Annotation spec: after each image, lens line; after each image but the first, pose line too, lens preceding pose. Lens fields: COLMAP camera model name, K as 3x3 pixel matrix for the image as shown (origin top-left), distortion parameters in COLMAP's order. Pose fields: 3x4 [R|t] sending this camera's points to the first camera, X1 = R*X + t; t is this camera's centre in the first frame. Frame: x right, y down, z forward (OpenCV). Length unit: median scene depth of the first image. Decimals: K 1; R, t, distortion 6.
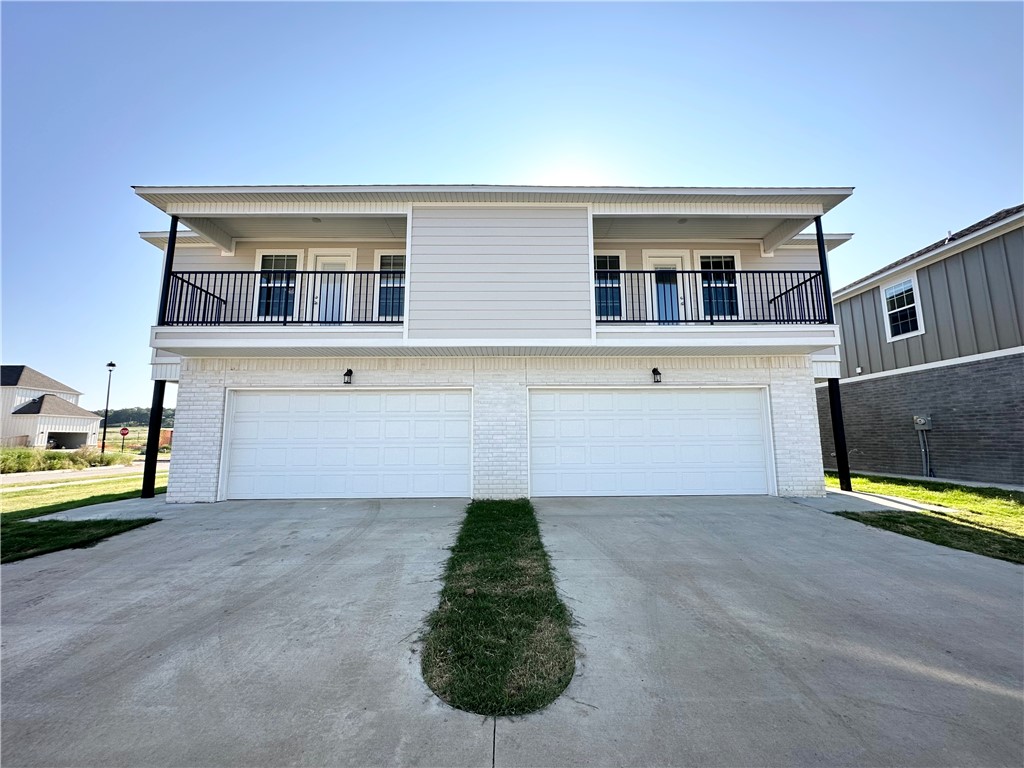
lens RADIAL K [[409.6, 0, 512.0], [0, 409.6, 384.0], [0, 0, 1]] dist [-0.003567, 0.000571]
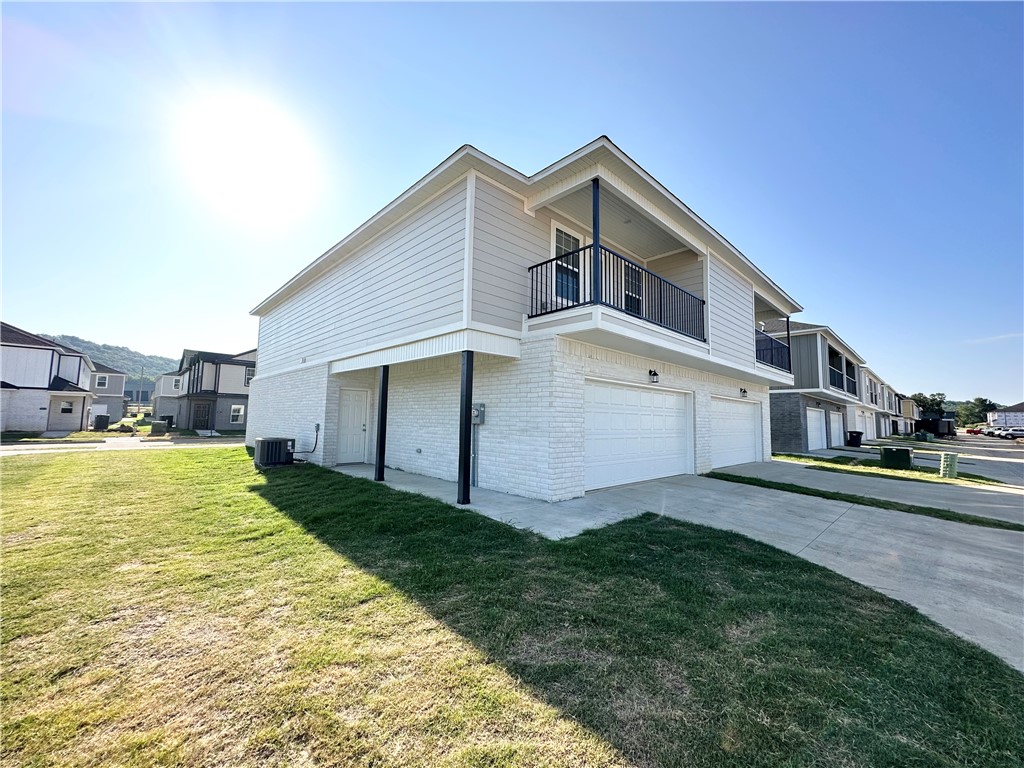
lens RADIAL K [[409.6, 0, 512.0], [0, 409.6, 384.0], [0, 0, 1]] dist [-0.003567, 0.000571]
pose [[0.730122, 0.081451, 0.678445, -1.465072], [-0.119847, 0.992744, 0.009792, 0.038907], [-0.672725, -0.088460, 0.734586, 0.418880]]
